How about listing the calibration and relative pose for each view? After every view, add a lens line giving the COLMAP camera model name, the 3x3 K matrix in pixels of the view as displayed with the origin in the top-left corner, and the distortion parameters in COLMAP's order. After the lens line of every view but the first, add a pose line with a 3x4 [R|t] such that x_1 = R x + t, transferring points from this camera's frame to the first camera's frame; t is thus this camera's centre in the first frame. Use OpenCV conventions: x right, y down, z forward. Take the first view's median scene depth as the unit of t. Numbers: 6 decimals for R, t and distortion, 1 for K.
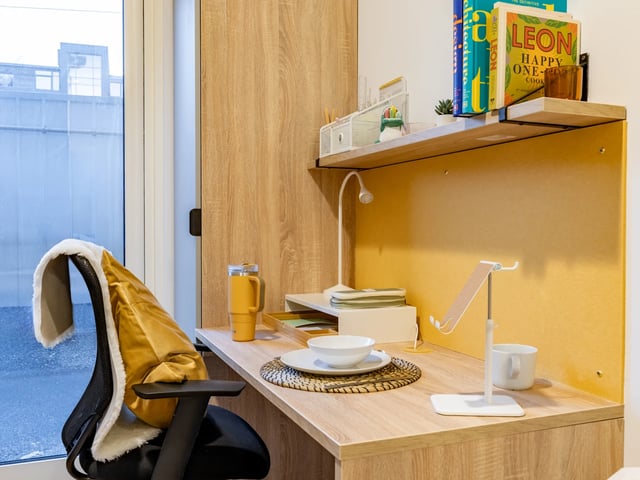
lens RADIAL K [[620.7, 0, 320.0], [0, 620.7, 240.0], [0, 0, 1]] dist [-0.004001, 0.000100]
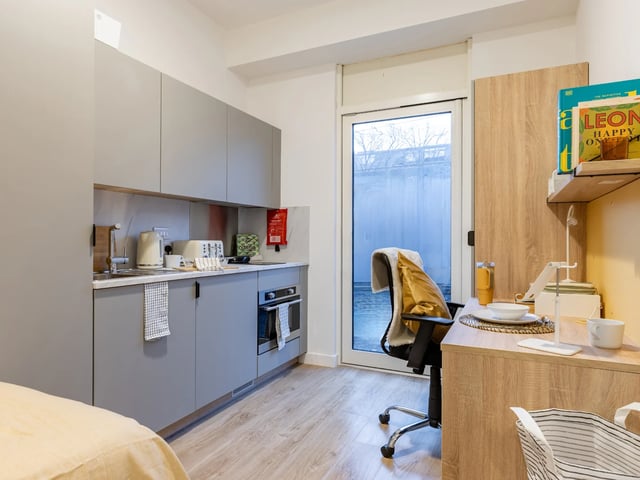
lens RADIAL K [[402.4, 0, 320.0], [0, 402.4, 240.0], [0, 0, 1]] dist [0.000613, 0.000661]
pose [[0.679328, 0.001158, -0.733834, 0.503753], [-0.017567, 0.999738, -0.014685, 0.002081], [0.733624, 0.022867, 0.679170, -0.168567]]
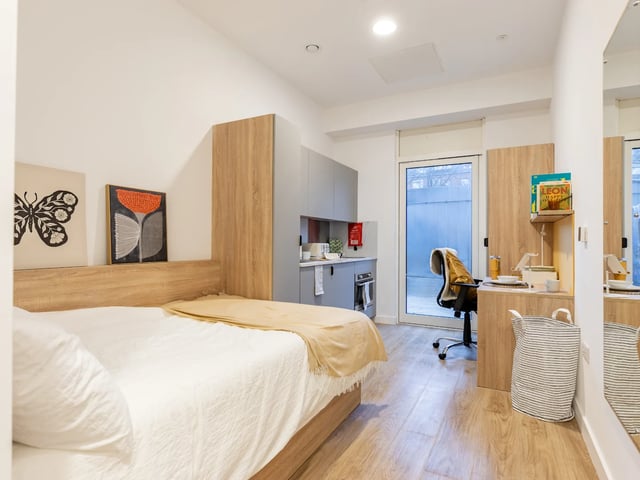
lens RADIAL K [[364.2, 0, 320.0], [0, 364.2, 240.0], [0, 0, 1]] dist [0.001374, 0.000277]
pose [[0.648630, -0.002553, -0.761099, 0.901631], [-0.020078, 0.999589, -0.020465, 0.020085], [0.760839, 0.028556, 0.648312, -1.132544]]
